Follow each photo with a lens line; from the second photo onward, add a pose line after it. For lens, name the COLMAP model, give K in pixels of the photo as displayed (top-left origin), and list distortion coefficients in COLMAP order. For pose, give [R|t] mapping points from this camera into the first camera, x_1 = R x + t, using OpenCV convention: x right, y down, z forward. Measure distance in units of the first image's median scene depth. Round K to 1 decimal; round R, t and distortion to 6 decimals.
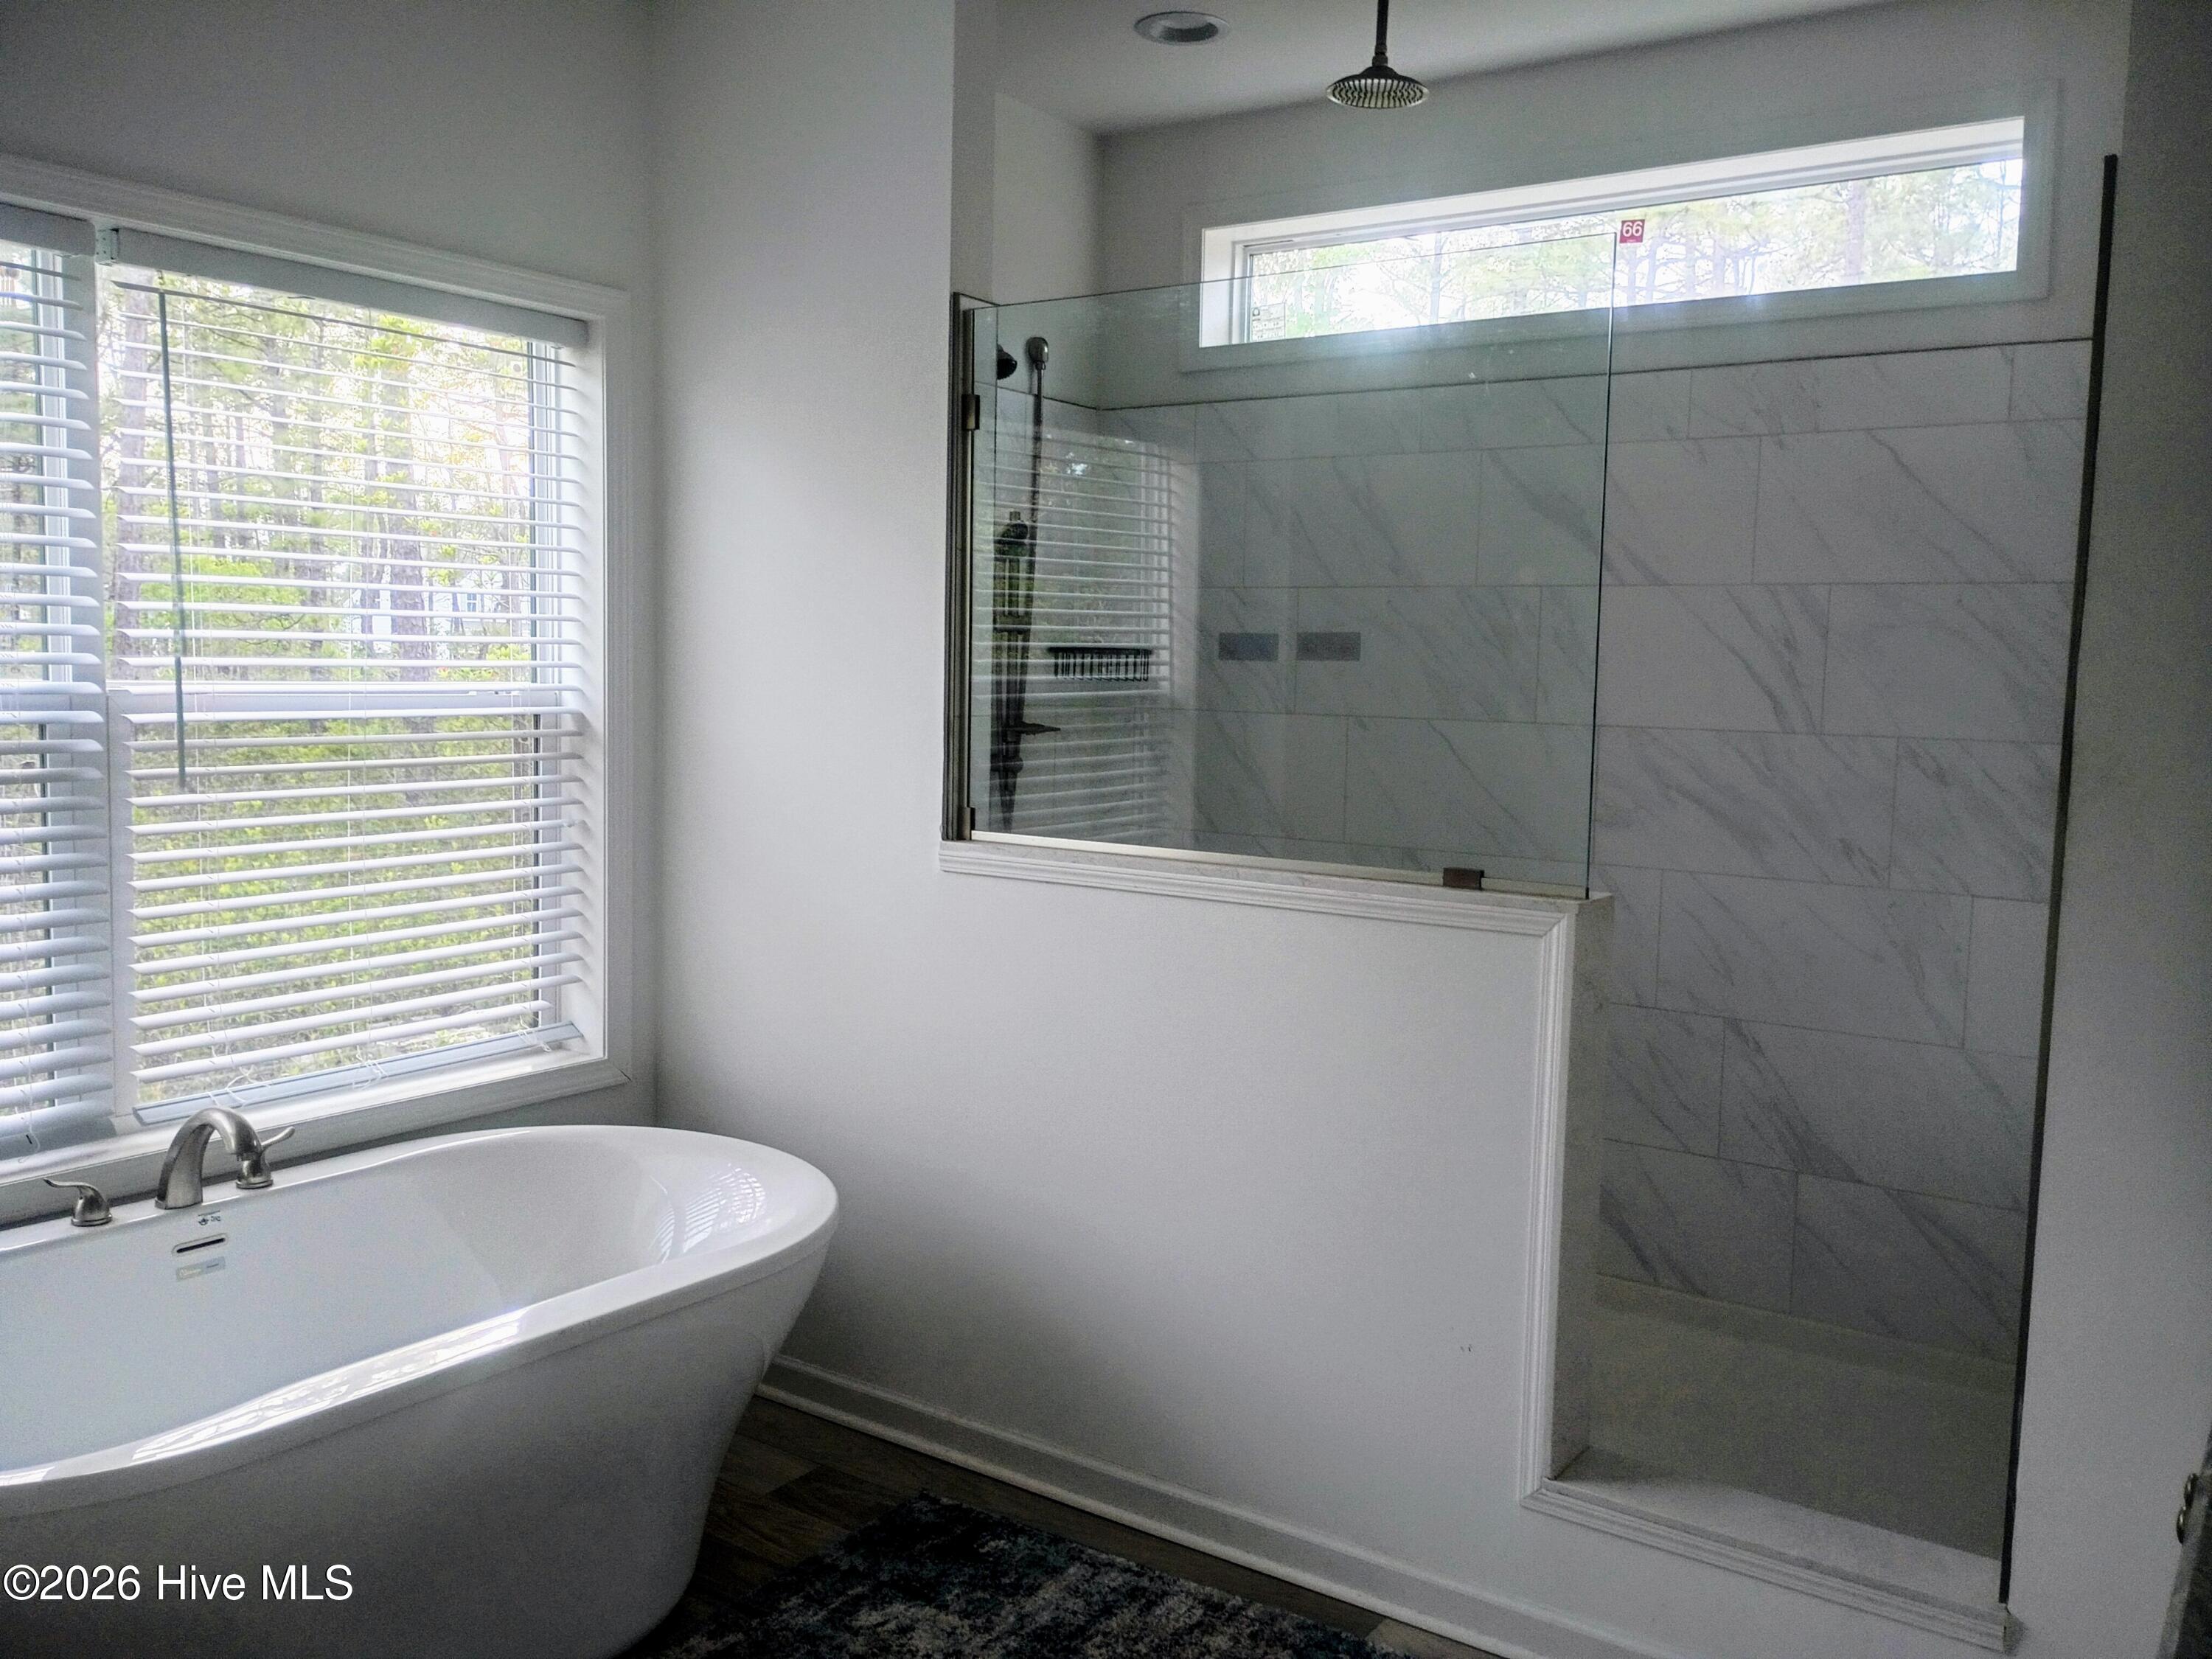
lens RADIAL K [[1802.6, 0, 1106.0], [0, 1802.6, 829.5], [0, 0, 1]] dist [0.069514, -0.092044]
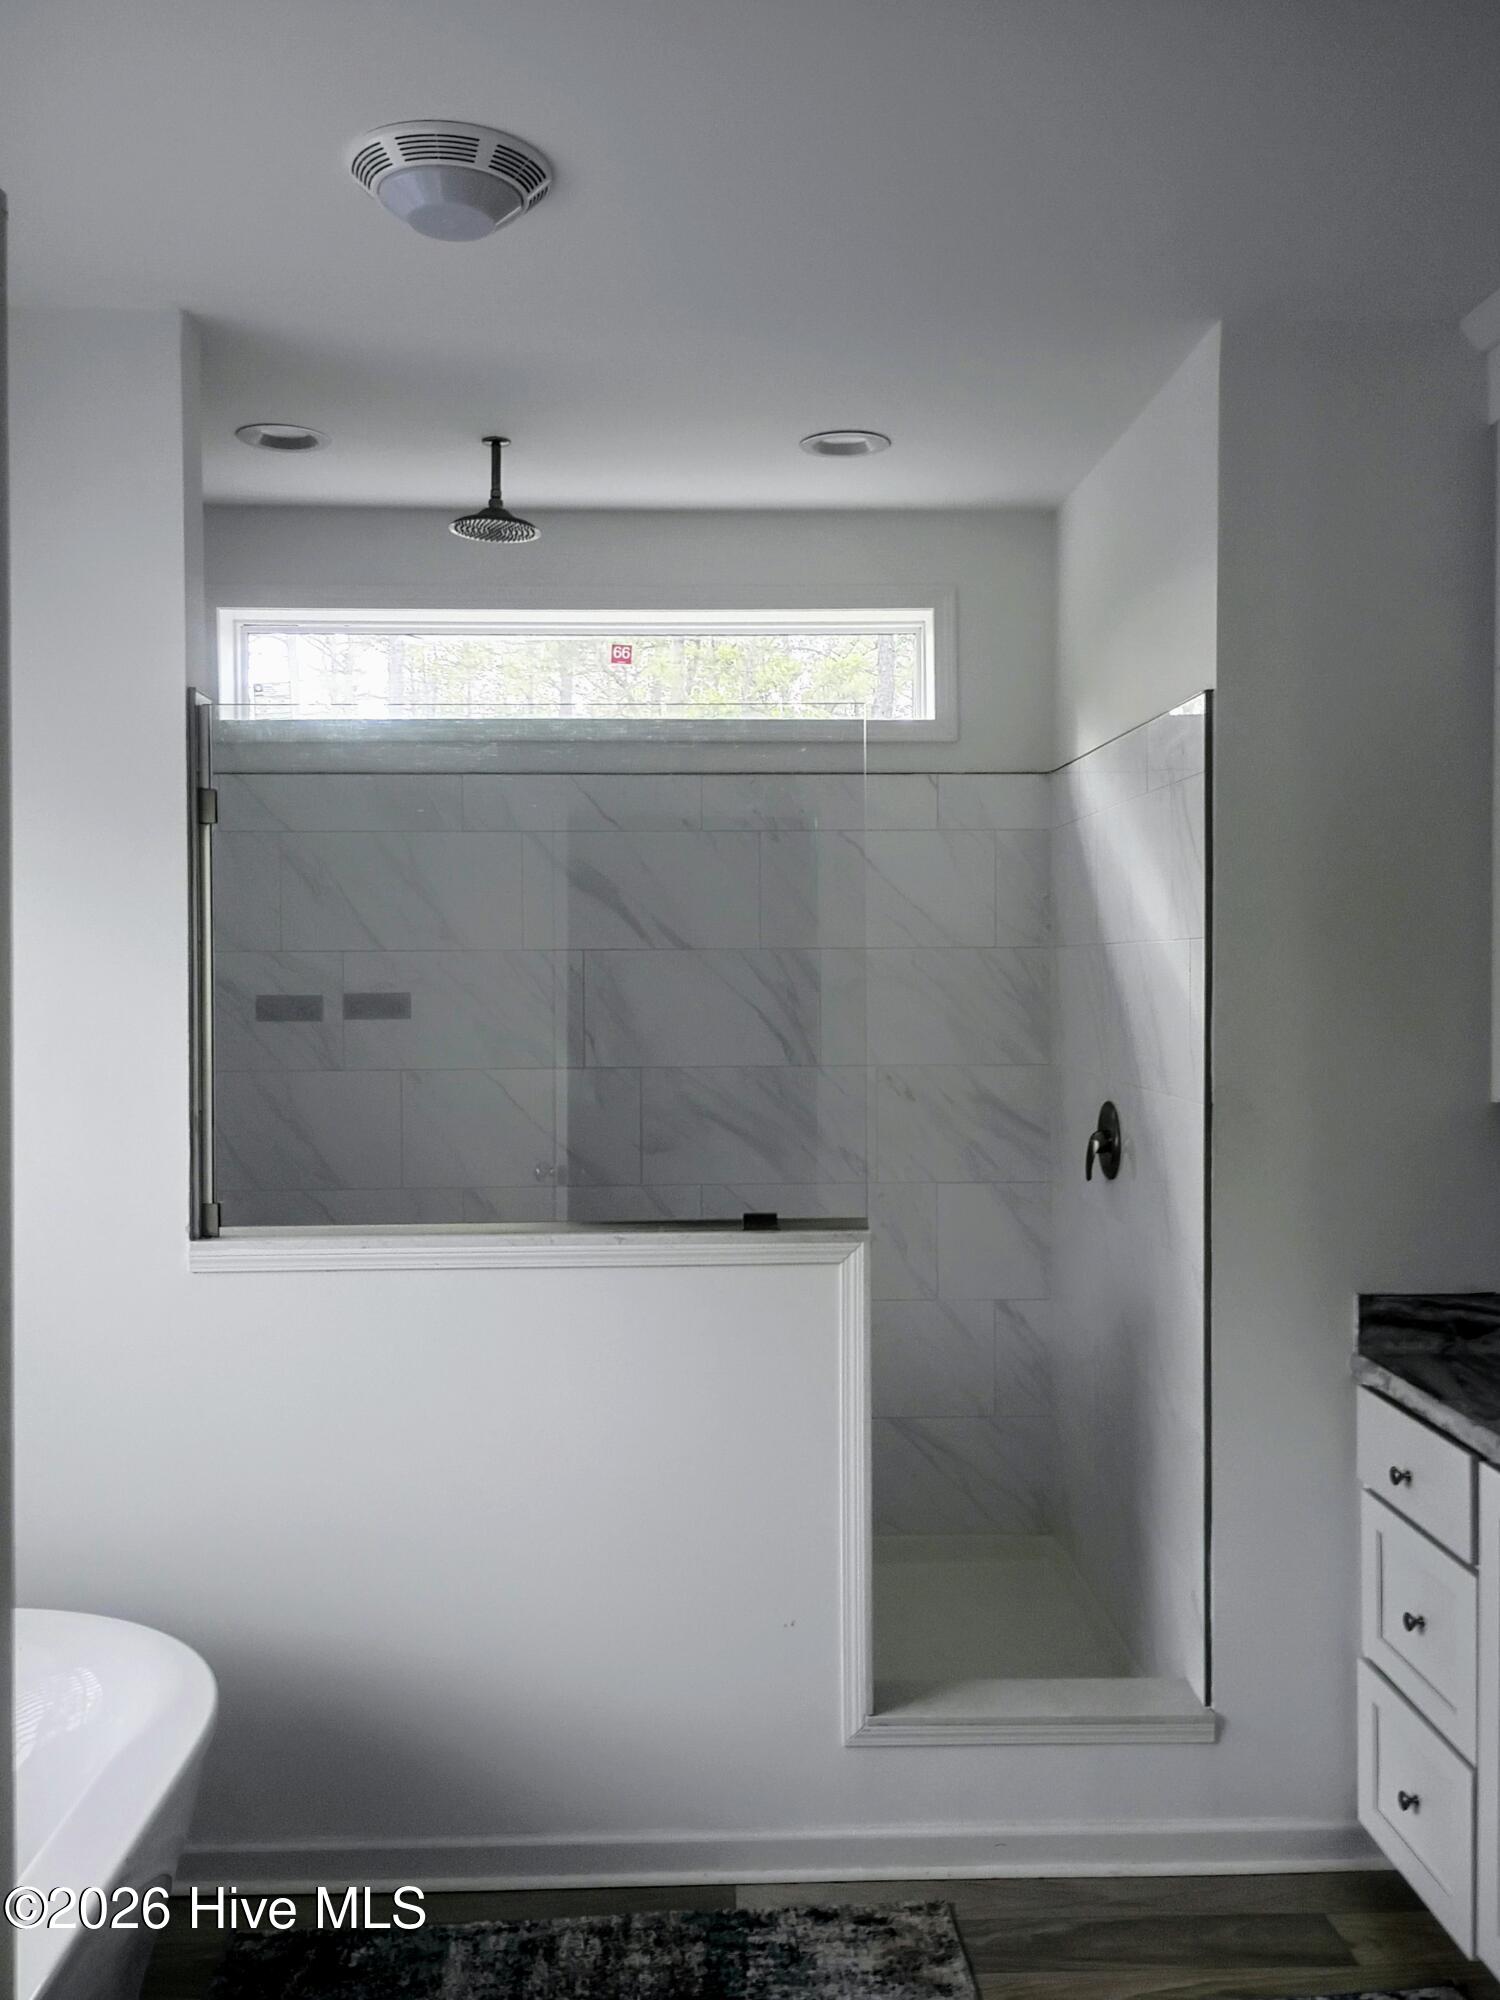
lens RADIAL K [[1686.7, 0, 756.5], [0, 1686.7, 1010.1], [0, 0, 1]] dist [0.072589, -0.084999]
pose [[0.809834, -0.045746, 0.584873, -0.252479], [0.081402, 0.996074, -0.034803, -0.041453], [-0.580984, 0.075794, 0.810378, 0.053106]]
